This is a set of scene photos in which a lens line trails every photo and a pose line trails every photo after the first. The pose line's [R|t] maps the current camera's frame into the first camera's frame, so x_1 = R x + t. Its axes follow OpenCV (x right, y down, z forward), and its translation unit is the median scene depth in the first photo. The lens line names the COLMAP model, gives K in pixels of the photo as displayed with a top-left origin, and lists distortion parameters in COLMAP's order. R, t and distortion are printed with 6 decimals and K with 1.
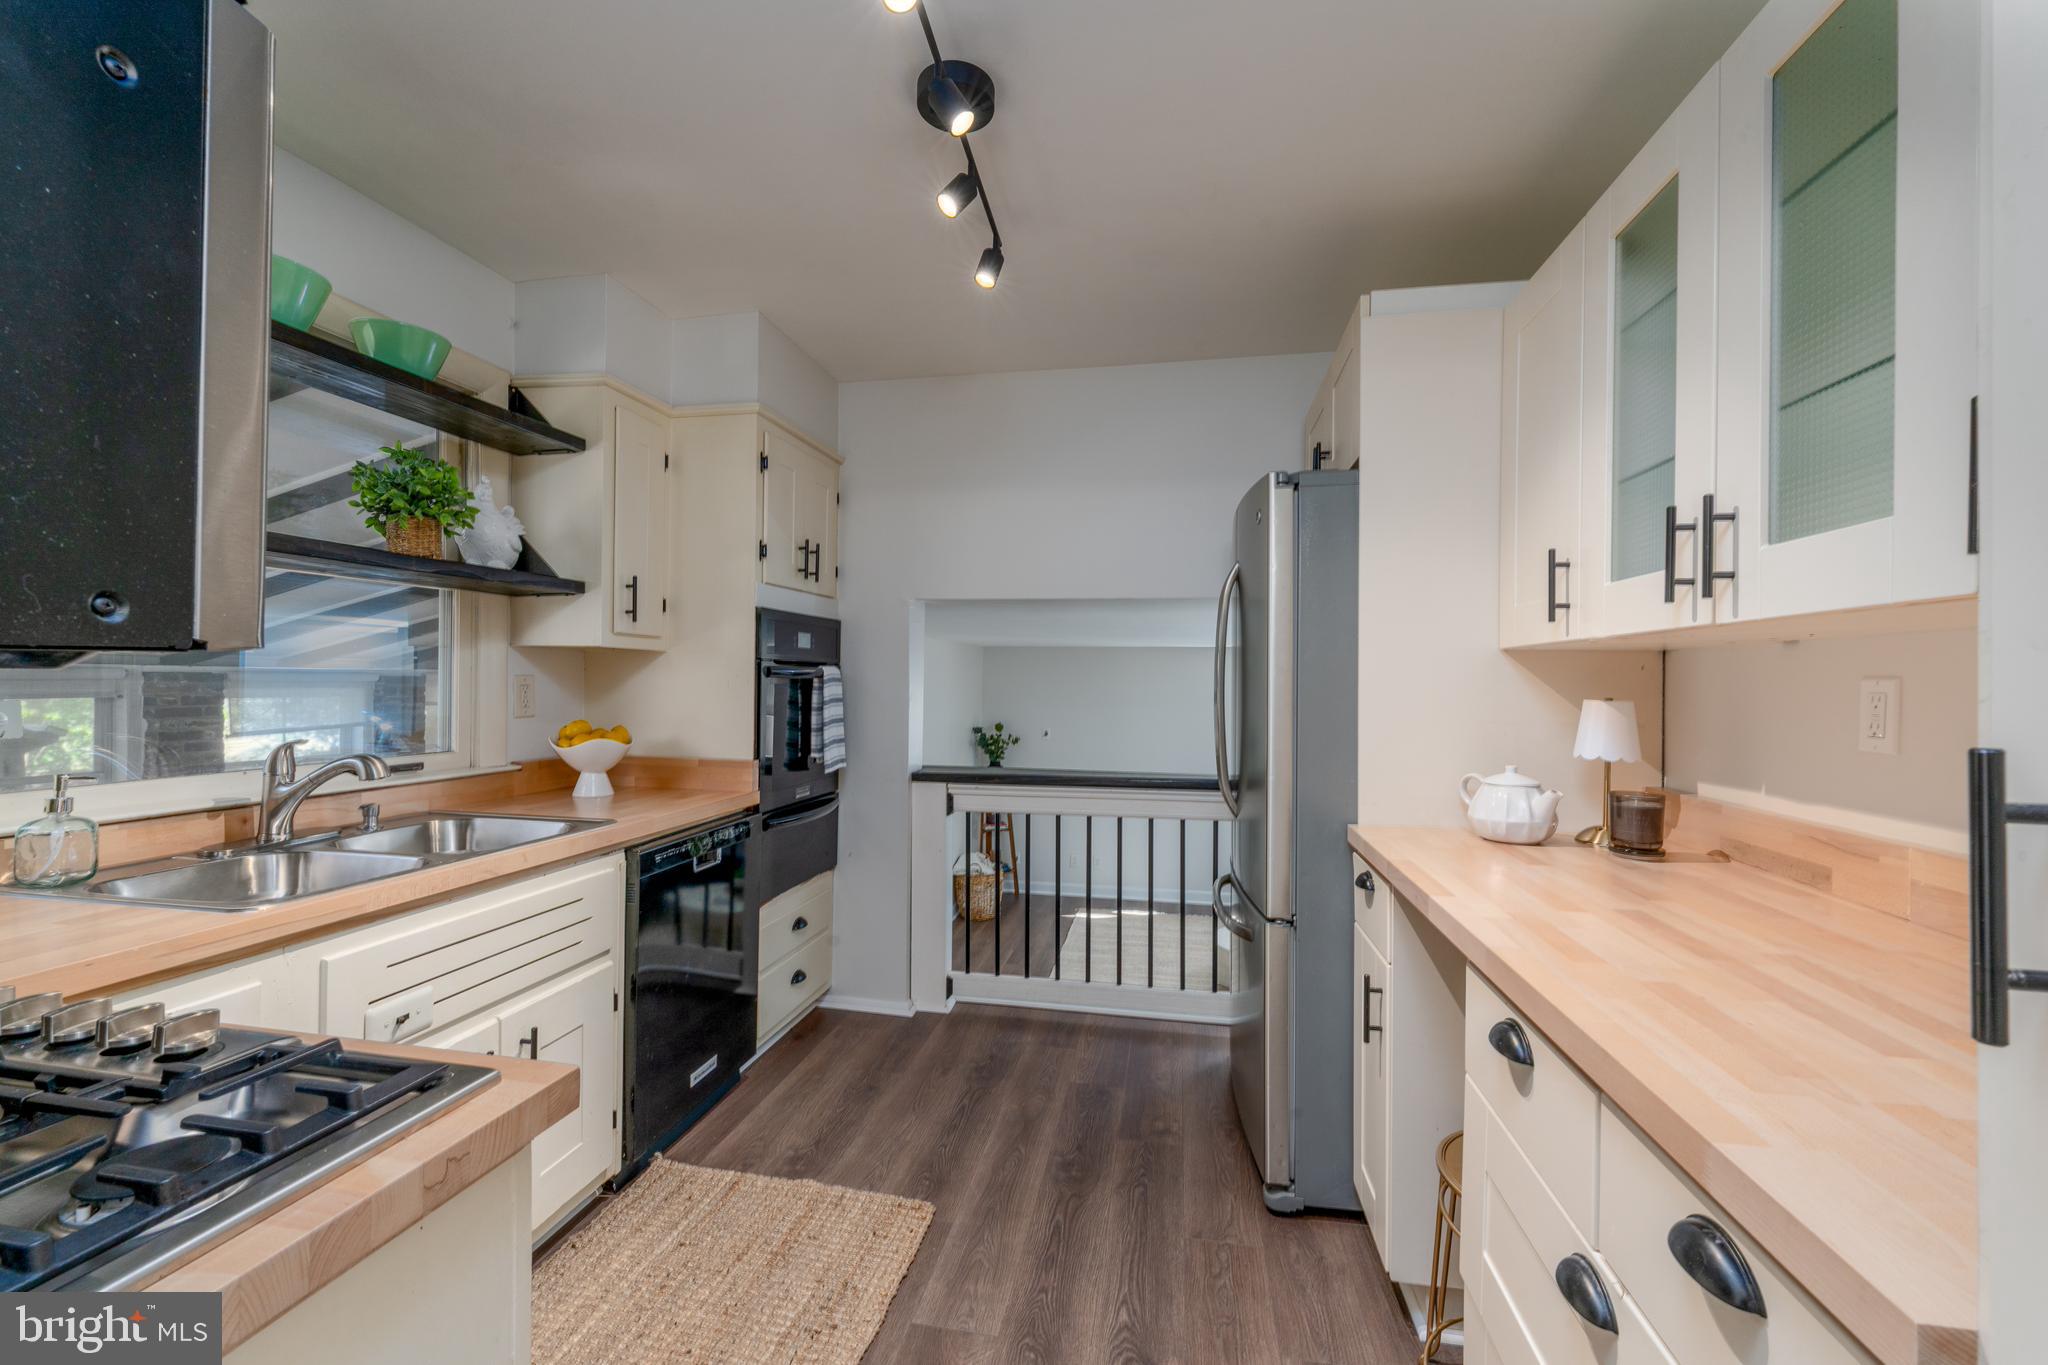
lens RADIAL K [[842.1, 0, 1009.4], [0, 842.1, 683.8], [0, 0, 1]] dist [0.000511, -0.000843]
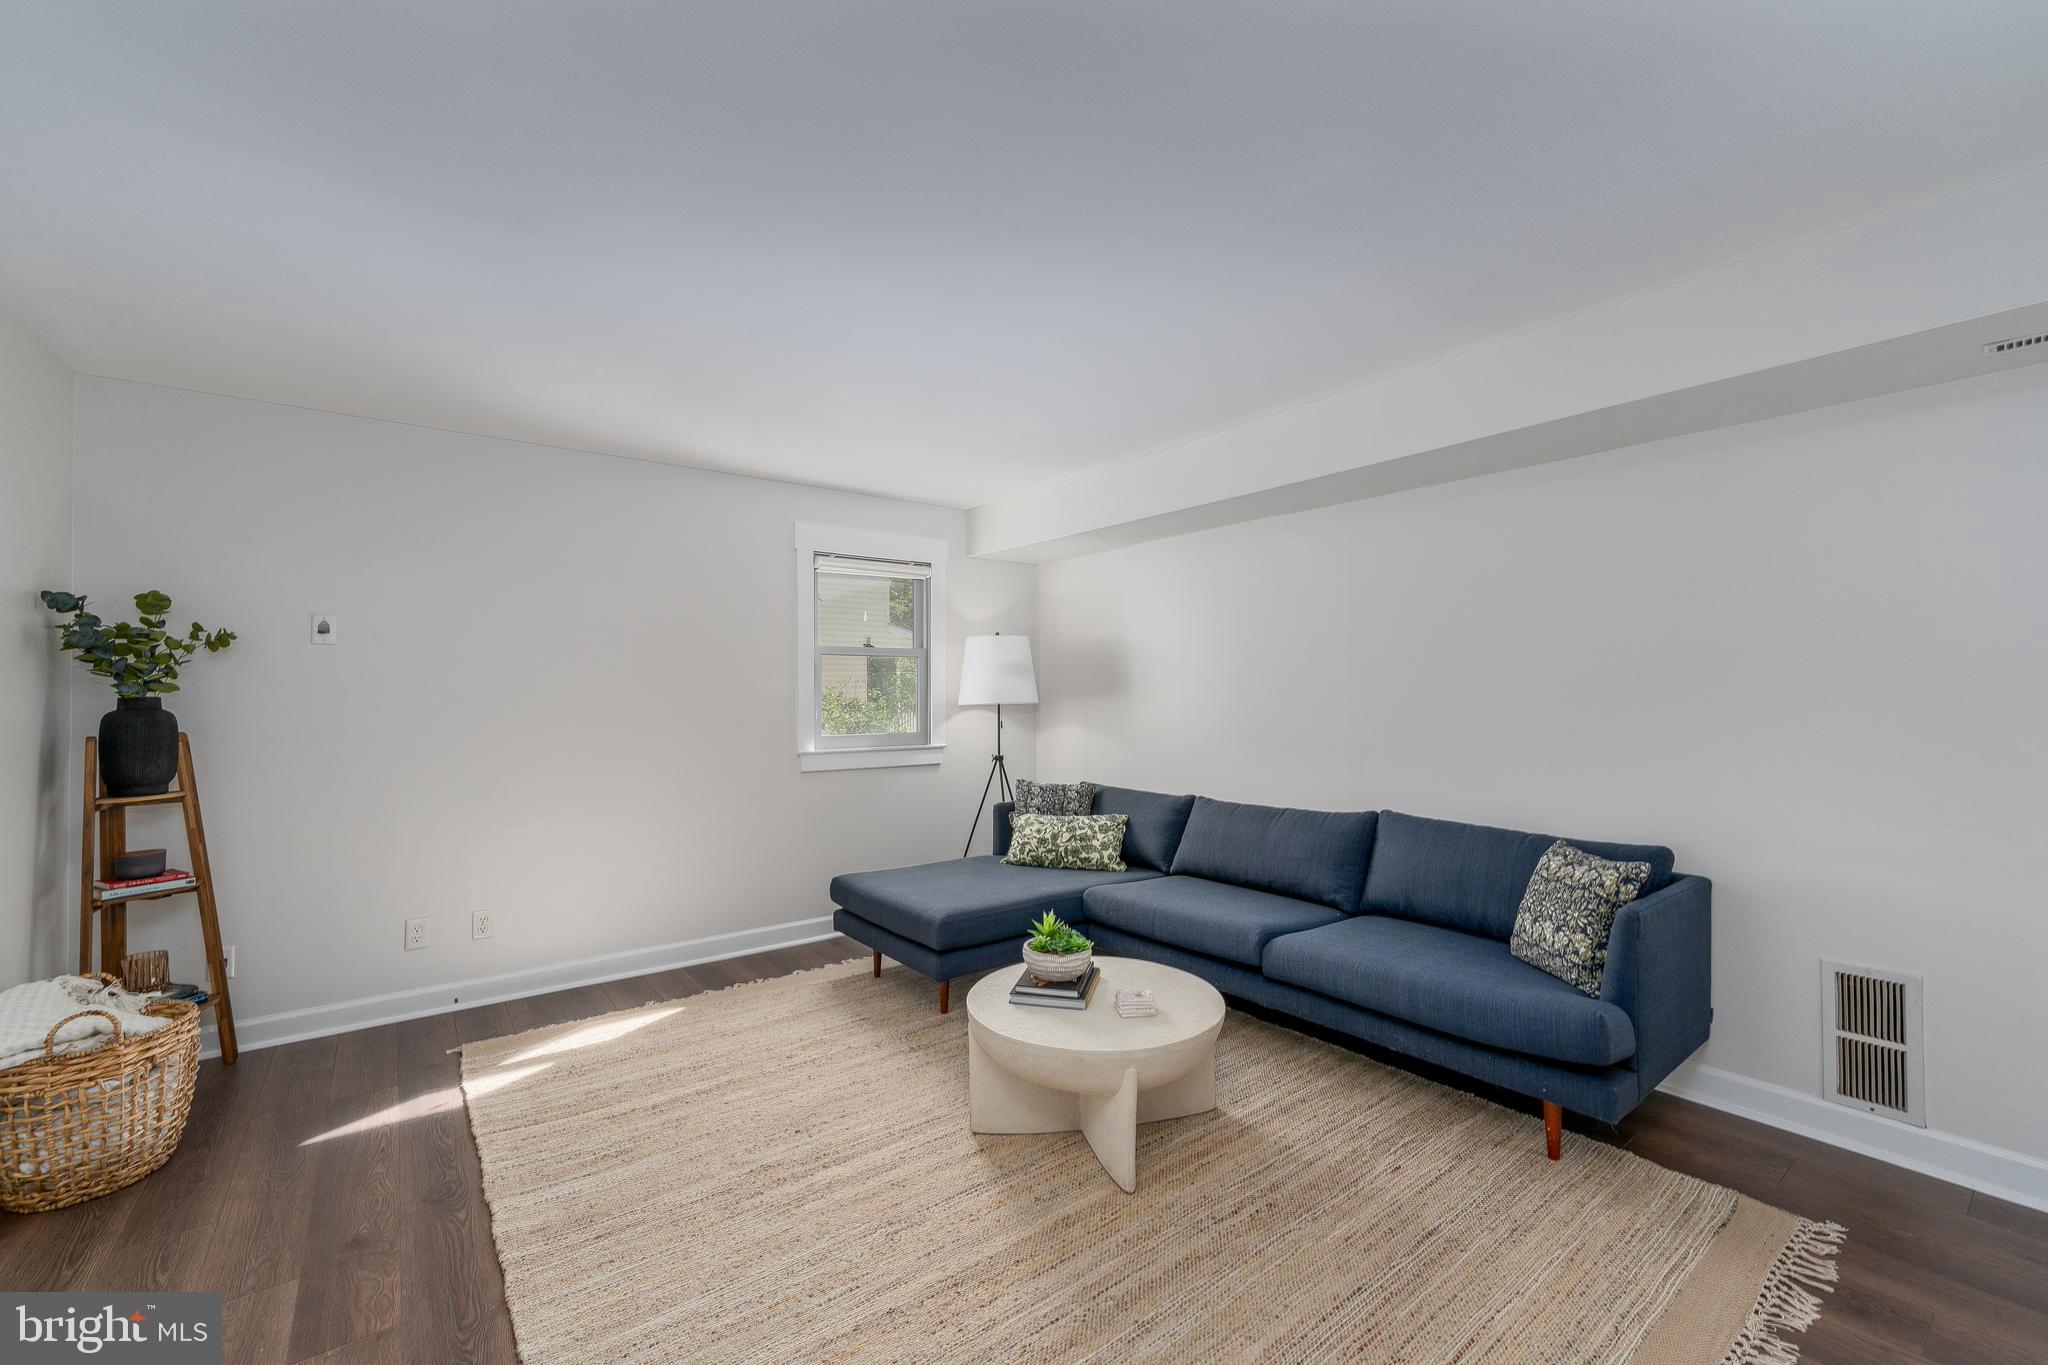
lens RADIAL K [[842.1, 0, 1034.3], [0, 842.1, 683.3], [0, 0, 1]] dist [0.000511, -0.000843]
pose [[0.644813, -0.007390, 0.764305, -0.156332], [0.014640, 0.999889, -0.002683, 0.327848], [-0.764200, 0.012919, 0.644849, 1.750828]]
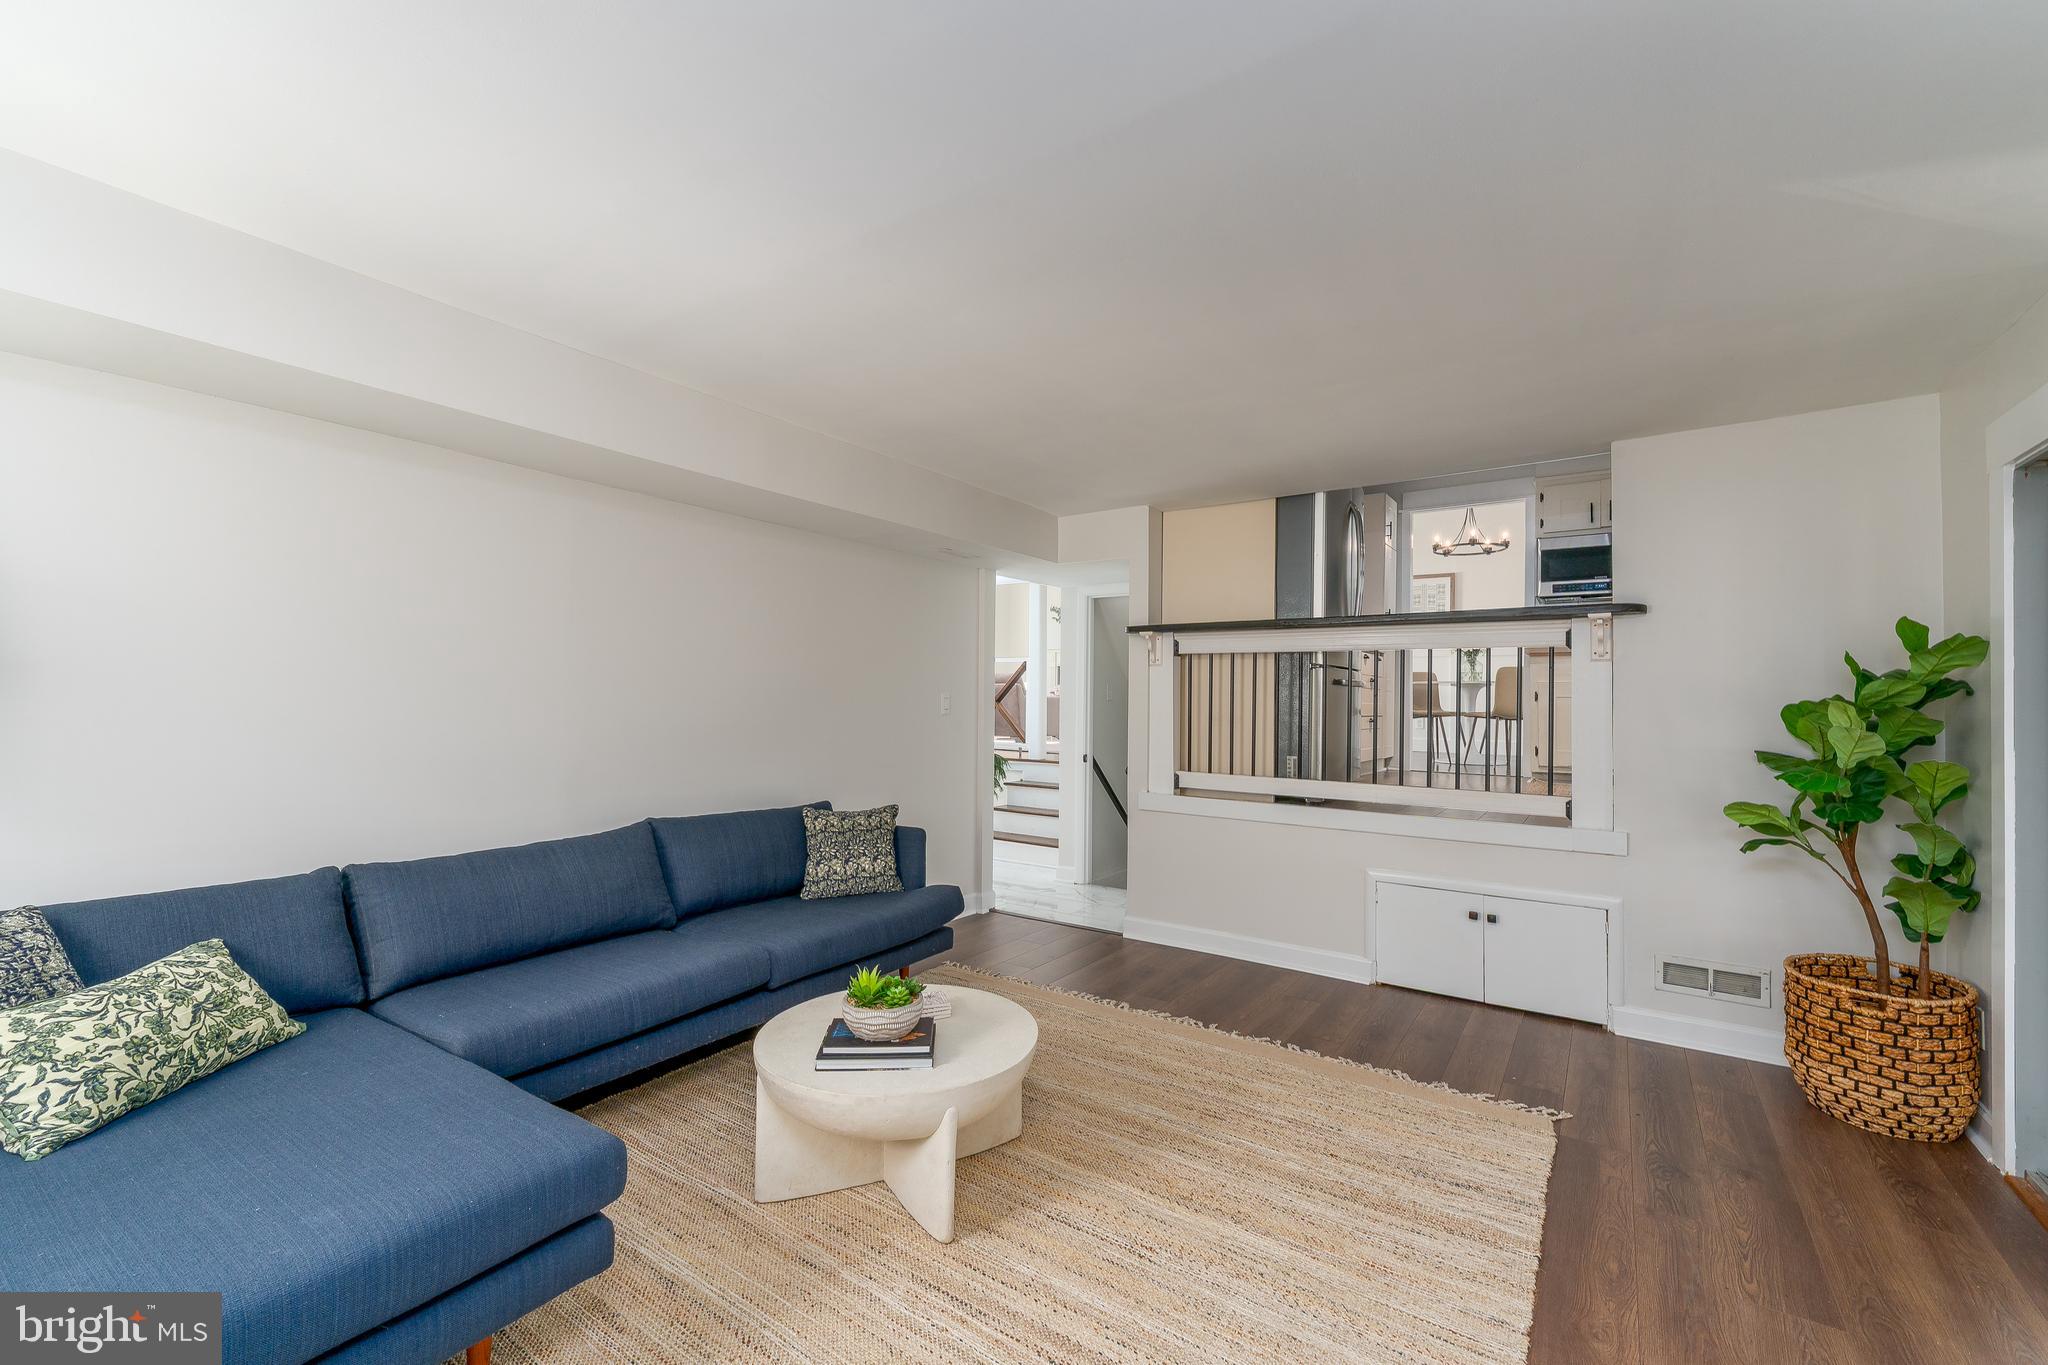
lens RADIAL K [[842.1, 0, 1036.3], [0, 842.1, 692.1], [0, 0, 1]] dist [0.000511, -0.000843]
pose [[-0.922946, -0.017667, 0.384524, 0.212965], [-0.019737, 0.999804, -0.001439, 0.329053], [-0.384423, -0.008917, -0.923114, 3.326077]]
